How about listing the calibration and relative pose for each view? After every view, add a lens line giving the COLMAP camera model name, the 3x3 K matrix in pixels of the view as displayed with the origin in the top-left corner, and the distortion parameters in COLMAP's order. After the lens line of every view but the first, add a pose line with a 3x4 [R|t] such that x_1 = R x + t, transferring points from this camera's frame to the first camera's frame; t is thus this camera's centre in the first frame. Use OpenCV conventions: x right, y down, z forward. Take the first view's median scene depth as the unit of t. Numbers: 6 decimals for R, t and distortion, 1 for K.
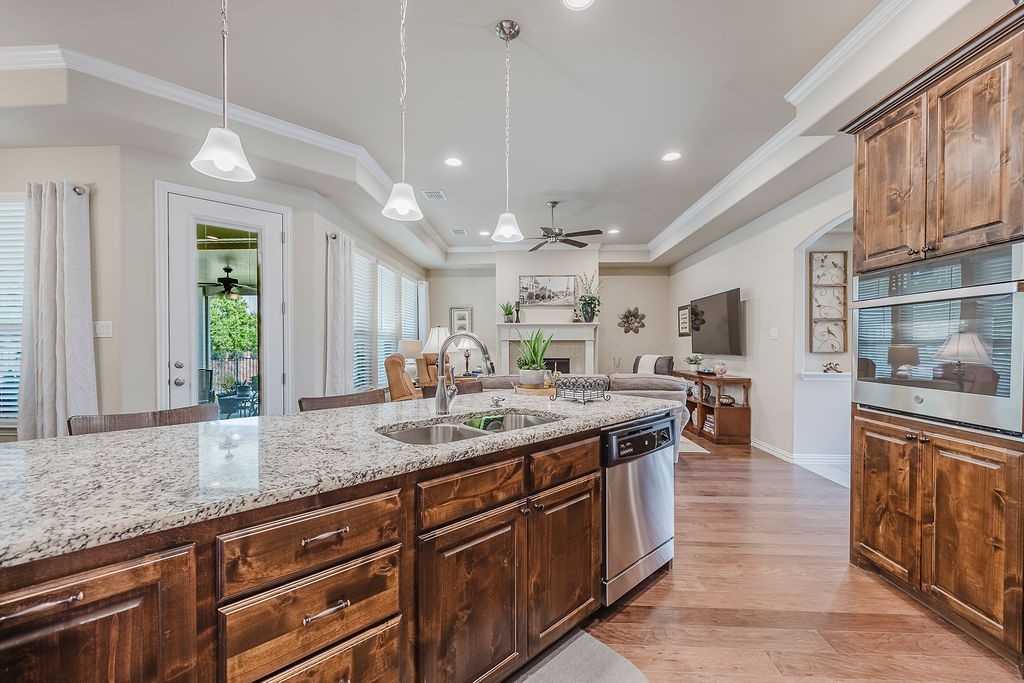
lens RADIAL K [[388.3, 0, 483.0], [0, 388.3, 345.5], [0, 0, 1]] dist [-0.008528, -0.000101]
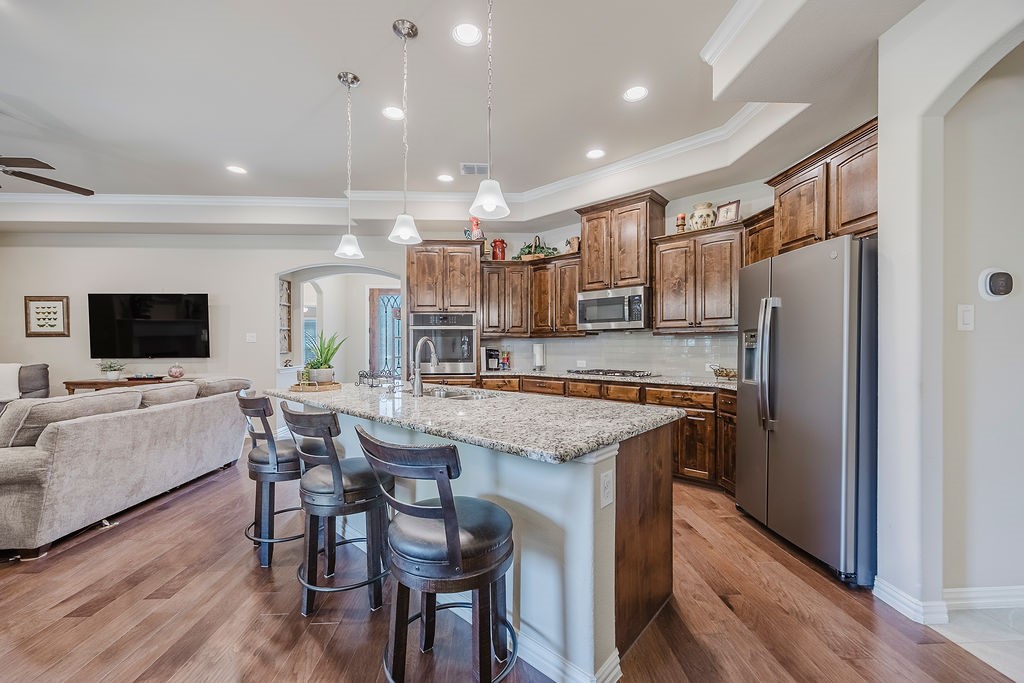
lens RADIAL K [[418.0, 0, 512.0], [0, 418.0, 341.5], [0, 0, 1]] dist [-0.001280, -0.000061]
pose [[-0.144487, 0.009296, 0.989463, -0.586895], [0.008239, 0.999933, -0.008191, -0.001763], [-0.989472, 0.006969, -0.144554, 0.333668]]
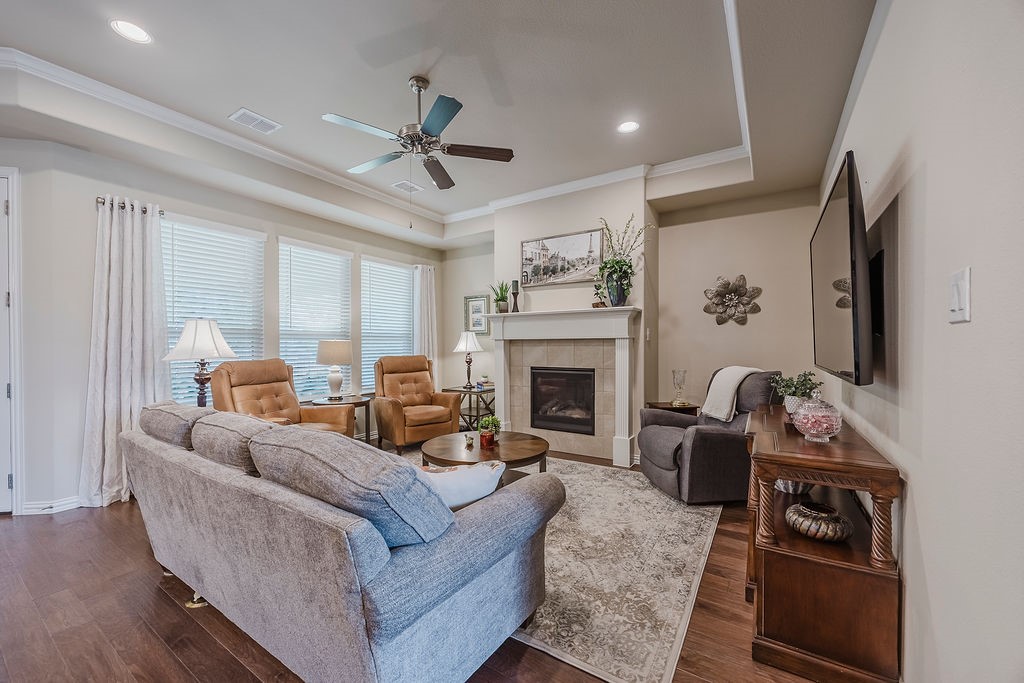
lens RADIAL K [[388.3, 0, 483.0], [0, 388.3, 345.5], [0, 0, 1]] dist [-0.008528, -0.000101]
pose [[0.887352, -0.000547, -0.461093, 0.544450], [-0.000305, 0.999998, -0.001774, -0.002225], [0.461093, 0.001715, 0.887350, 0.610663]]
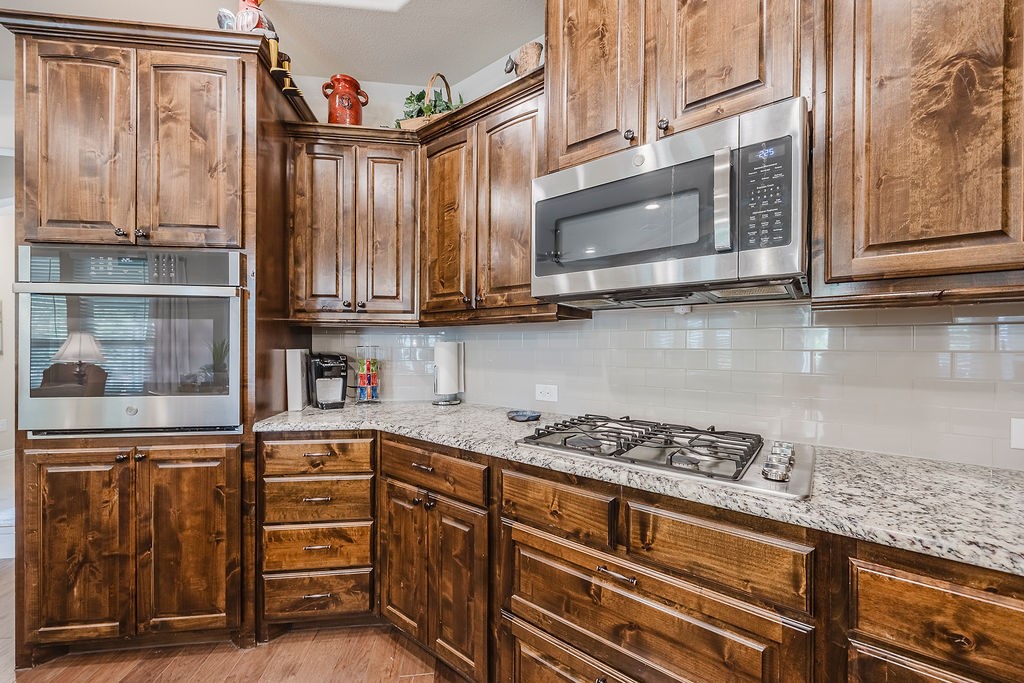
lens RADIAL K [[404.0, 0, 523.3], [0, 404.0, 346.6], [0, 0, 1]] dist [0.001528, 0.000190]
pose [[-0.237613, -0.006608, 0.971337, 0.025069], [0.002923, 0.999967, 0.007518, -0.001392], [-0.971355, 0.004626, -0.237586, 0.132980]]
